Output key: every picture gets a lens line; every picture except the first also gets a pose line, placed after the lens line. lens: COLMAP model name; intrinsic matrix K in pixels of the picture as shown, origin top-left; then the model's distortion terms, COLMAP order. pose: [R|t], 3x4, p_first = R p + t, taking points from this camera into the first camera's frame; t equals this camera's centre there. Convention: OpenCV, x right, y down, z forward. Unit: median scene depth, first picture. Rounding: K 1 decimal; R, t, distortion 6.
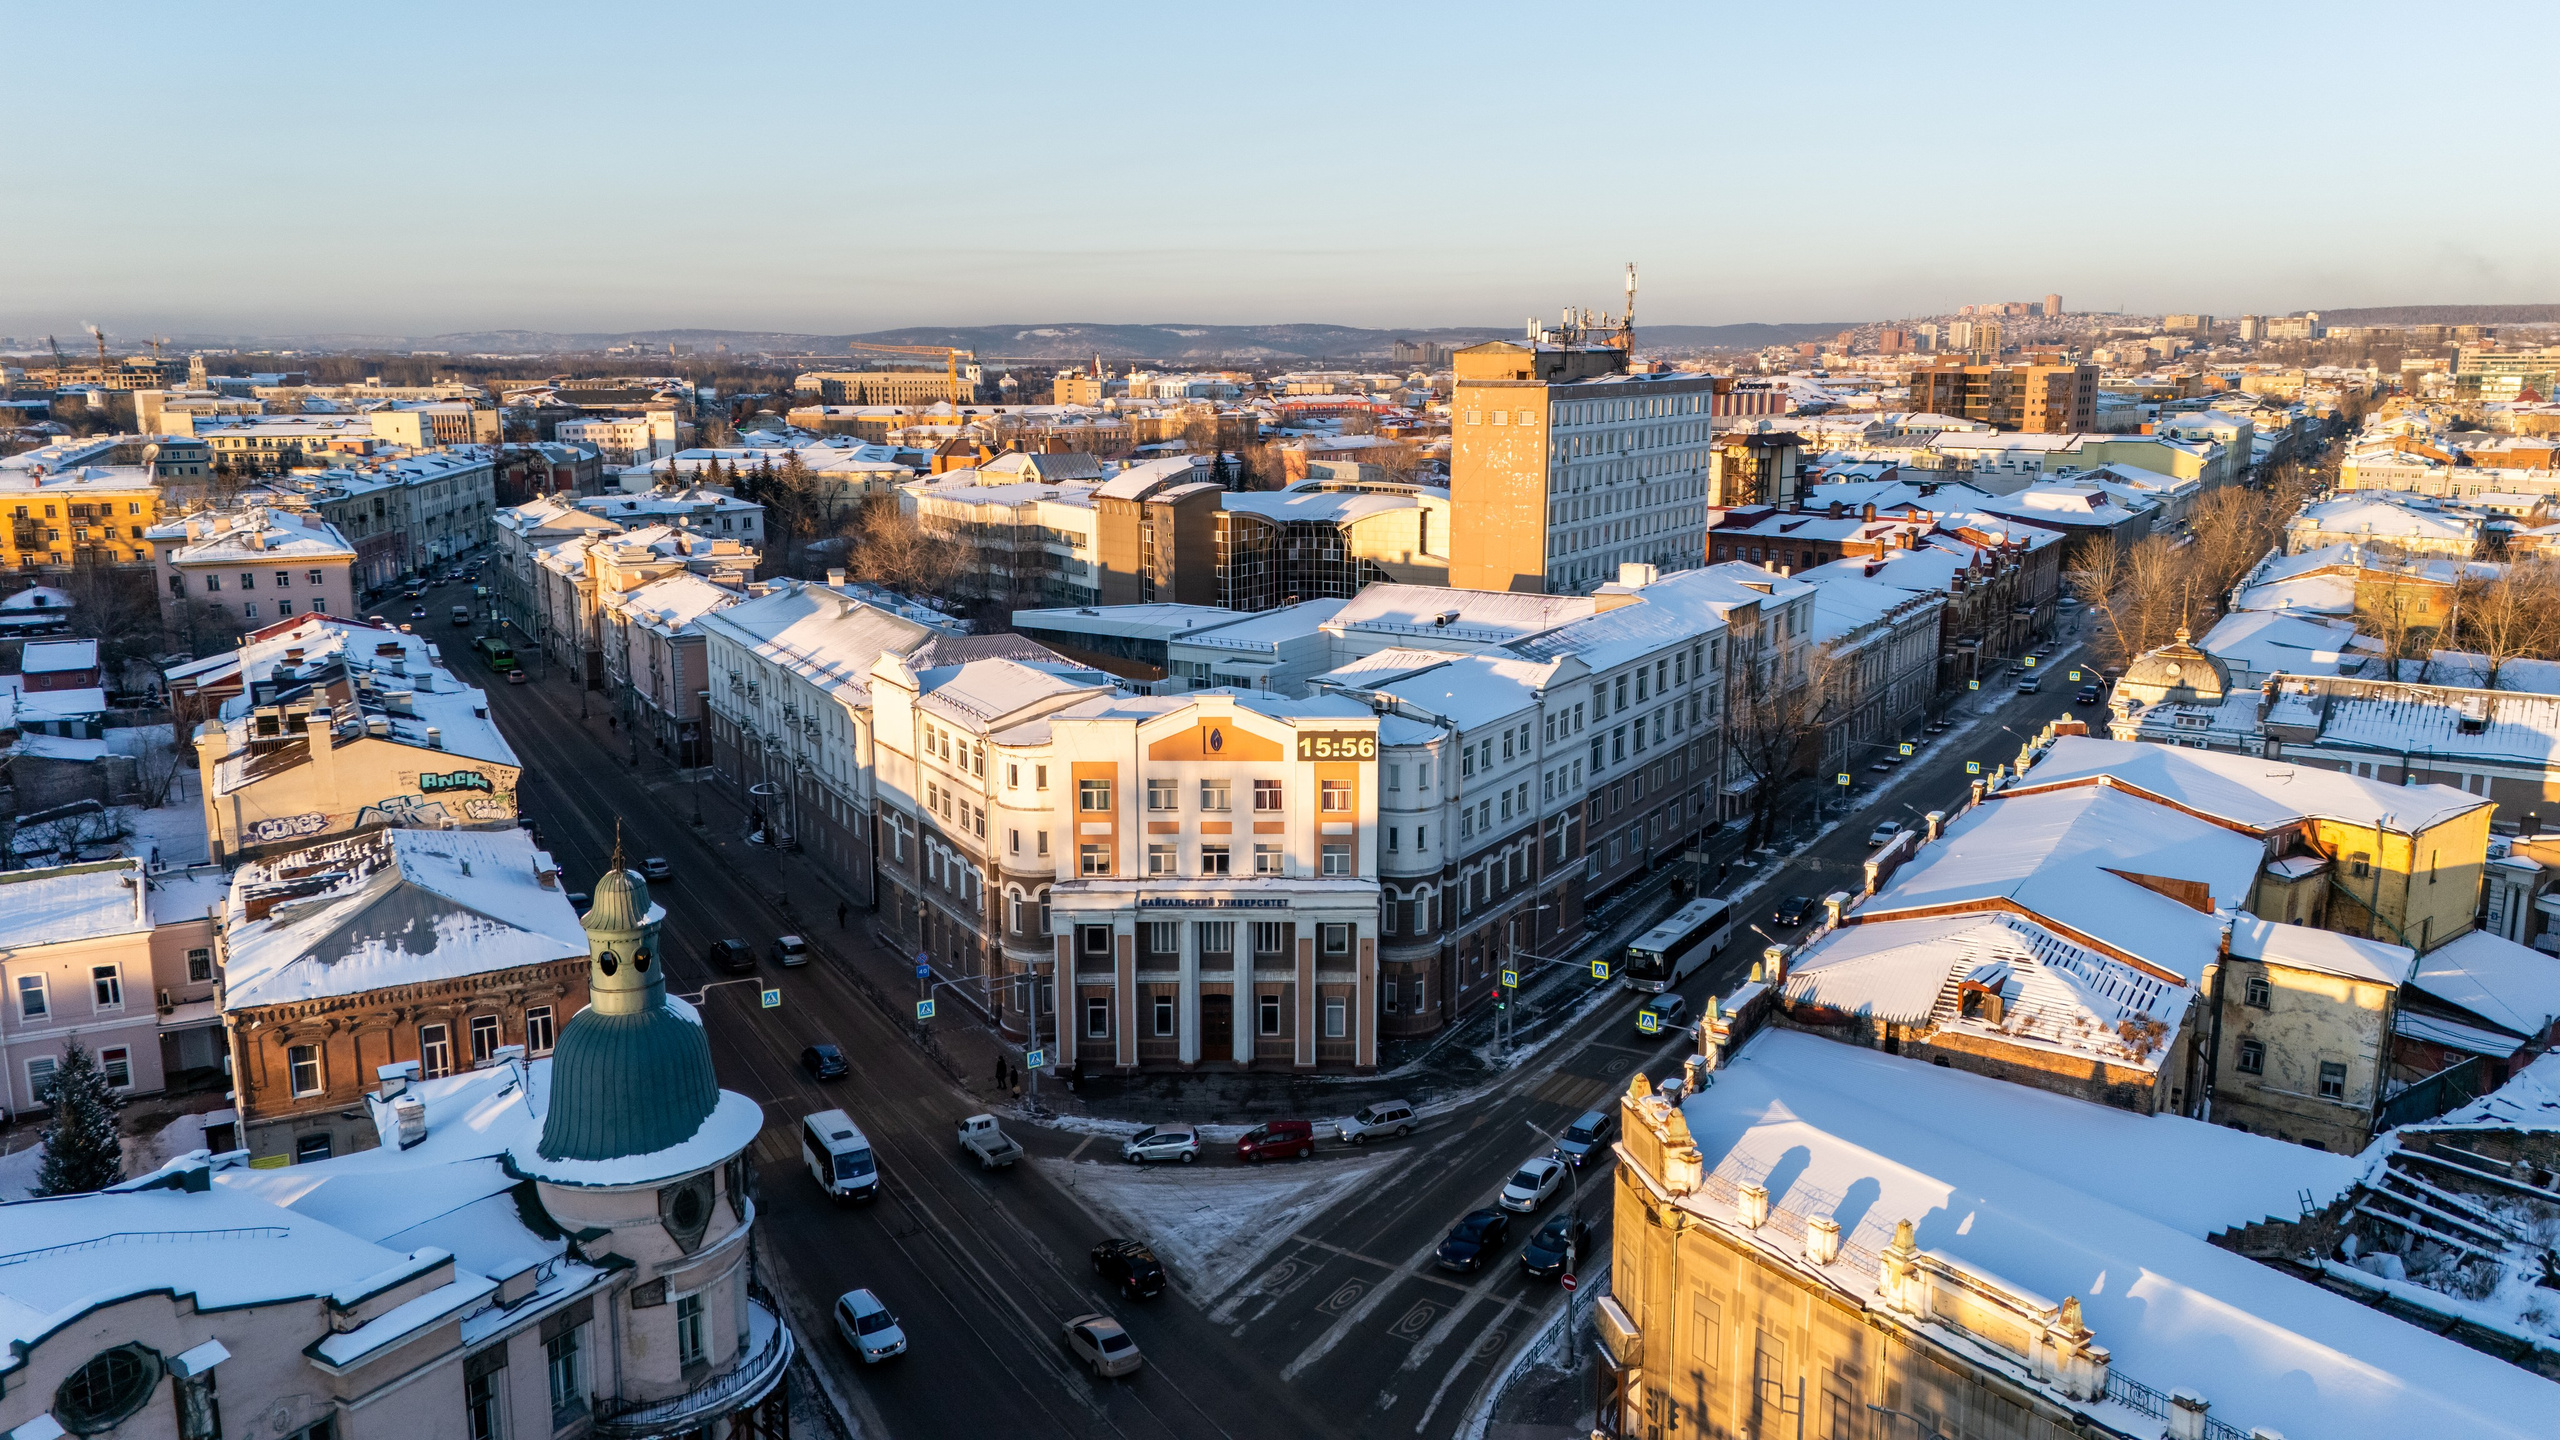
lens RADIAL K [[1872.0, 0, 1280.0], [0, 1872.0, 720.0], [0, 0, 1]] dist [0.099727, -0.093781]
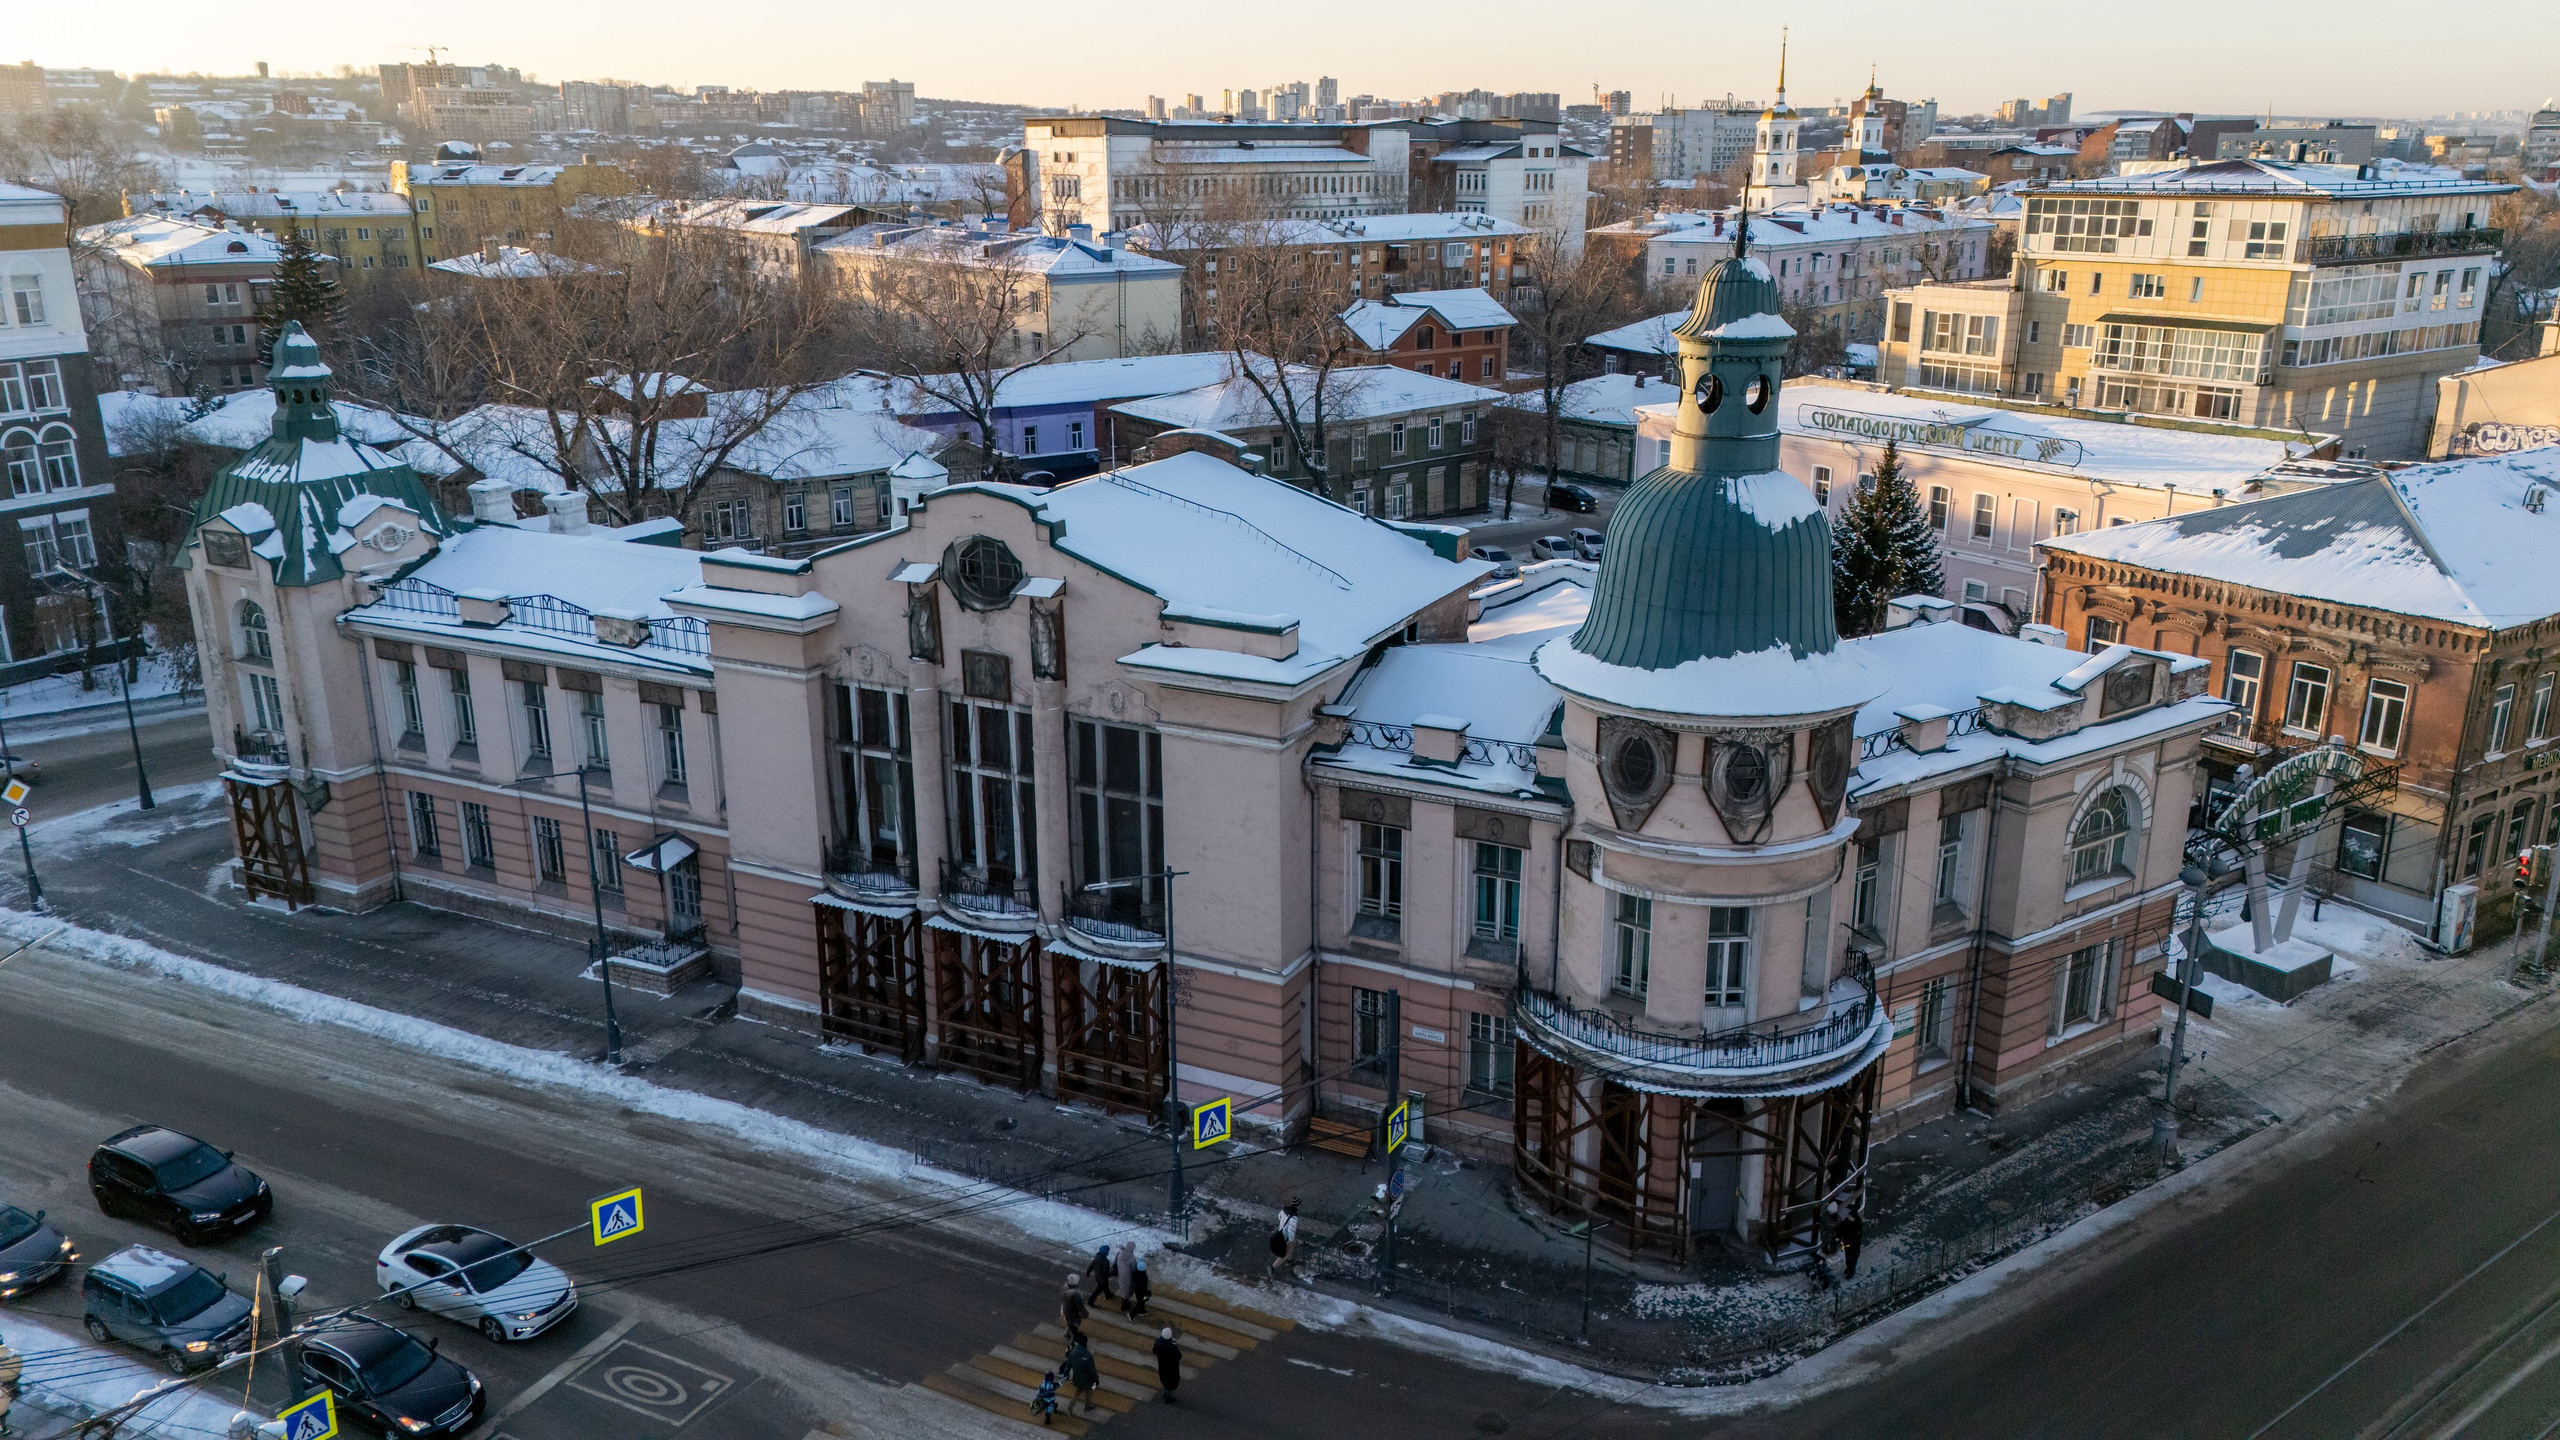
lens RADIAL K [[1872.0, 0, 1280.0], [0, 1872.0, 720.0], [0, 0, 1]] dist [0.099727, -0.093781]
pose [[0.080261, 0.293457, -0.952597, 0.219978], [-0.193226, 0.942132, 0.273953, 0.057751], [0.977866, 0.162079, 0.132320, 0.551067]]
